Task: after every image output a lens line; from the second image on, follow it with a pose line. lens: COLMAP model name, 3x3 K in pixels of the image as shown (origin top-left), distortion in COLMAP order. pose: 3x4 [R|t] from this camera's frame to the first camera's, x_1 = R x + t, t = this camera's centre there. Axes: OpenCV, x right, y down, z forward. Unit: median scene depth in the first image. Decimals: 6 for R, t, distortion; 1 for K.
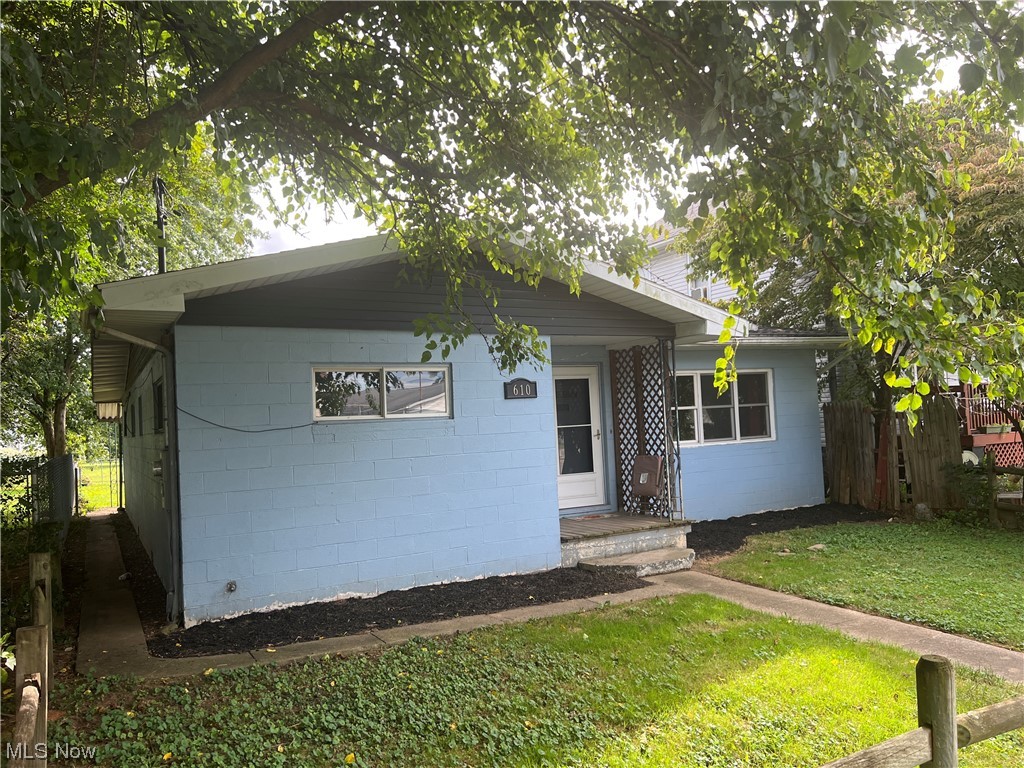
lens RADIAL K [[788.8, 0, 512.0], [0, 788.8, 384.0], [0, 0, 1]] dist [0.059518, -0.000542]
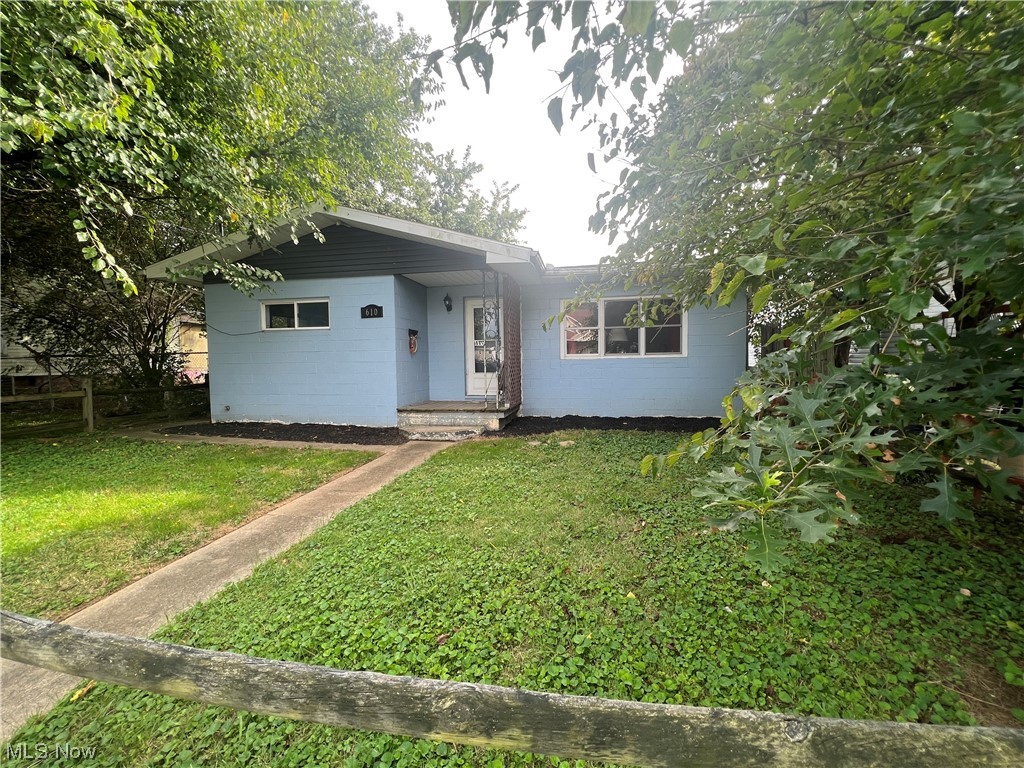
lens RADIAL K [[411.4, 0, 512.0], [0, 411.4, 384.0], [0, 0, 1]] dist [-0.002105, -0.000152]
pose [[0.764030, 0.074274, -0.640891, 0.733134], [0.006568, 0.992405, 0.122842, 0.048786], [0.645147, -0.098064, 0.757739, 0.530565]]
